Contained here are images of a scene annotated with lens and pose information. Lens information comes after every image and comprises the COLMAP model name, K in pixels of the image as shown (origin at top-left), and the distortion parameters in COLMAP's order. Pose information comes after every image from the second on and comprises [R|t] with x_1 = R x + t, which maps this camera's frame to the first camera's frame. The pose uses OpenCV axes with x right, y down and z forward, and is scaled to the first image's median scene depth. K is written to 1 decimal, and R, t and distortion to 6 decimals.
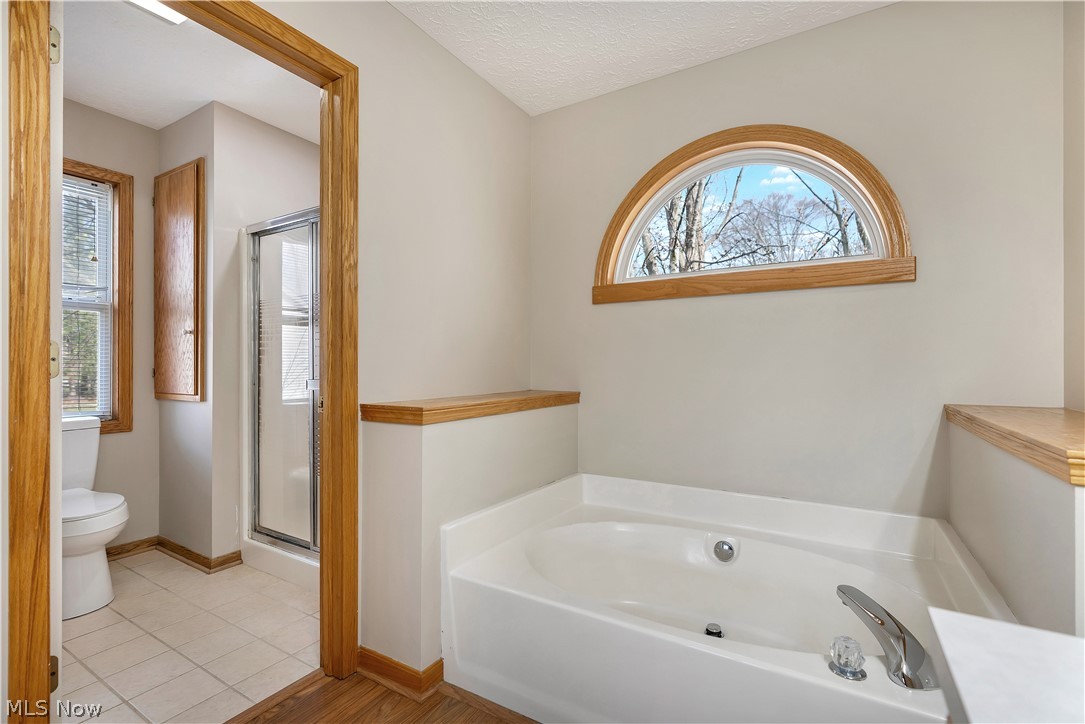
lens RADIAL K [[494.6, 0, 548.4], [0, 494.6, 362.2], [0, 0, 1]] dist [-0.001750, 0.002002]
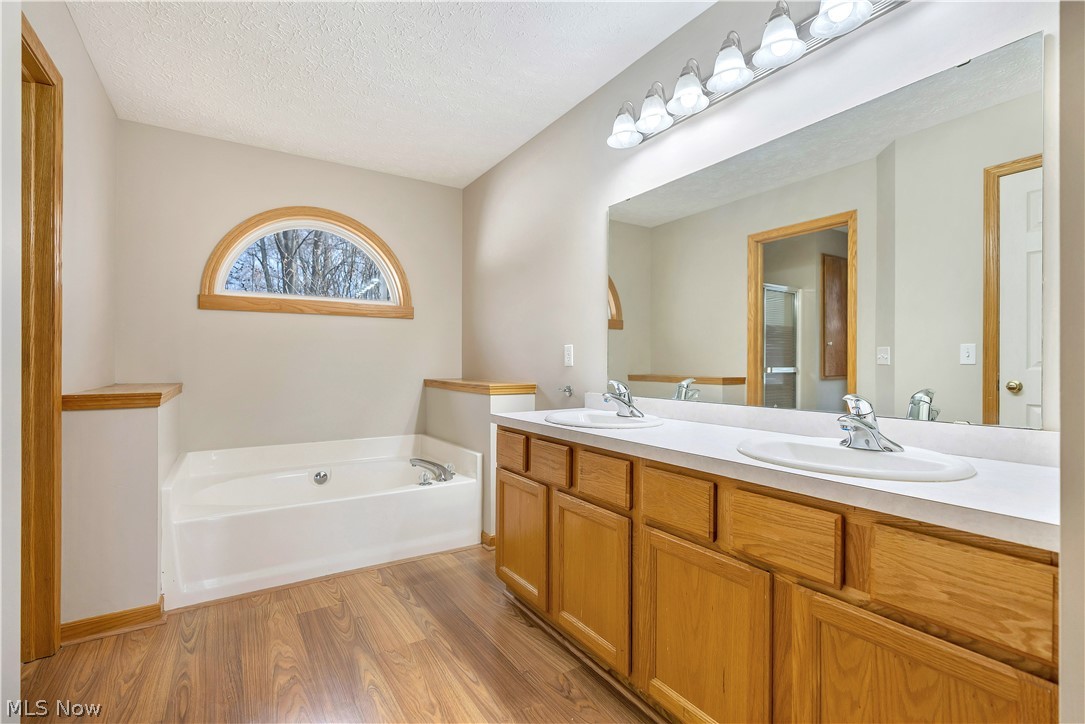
lens RADIAL K [[494.6, 0, 542.0], [0, 494.6, 361.6], [0, 0, 1]] dist [-0.001750, 0.002002]
pose [[0.449527, -0.000622, 0.893267, -0.842609], [-0.000590, 0.999999, 0.000993, 0.010910], [-0.893267, -0.000973, 0.449526, -0.386463]]
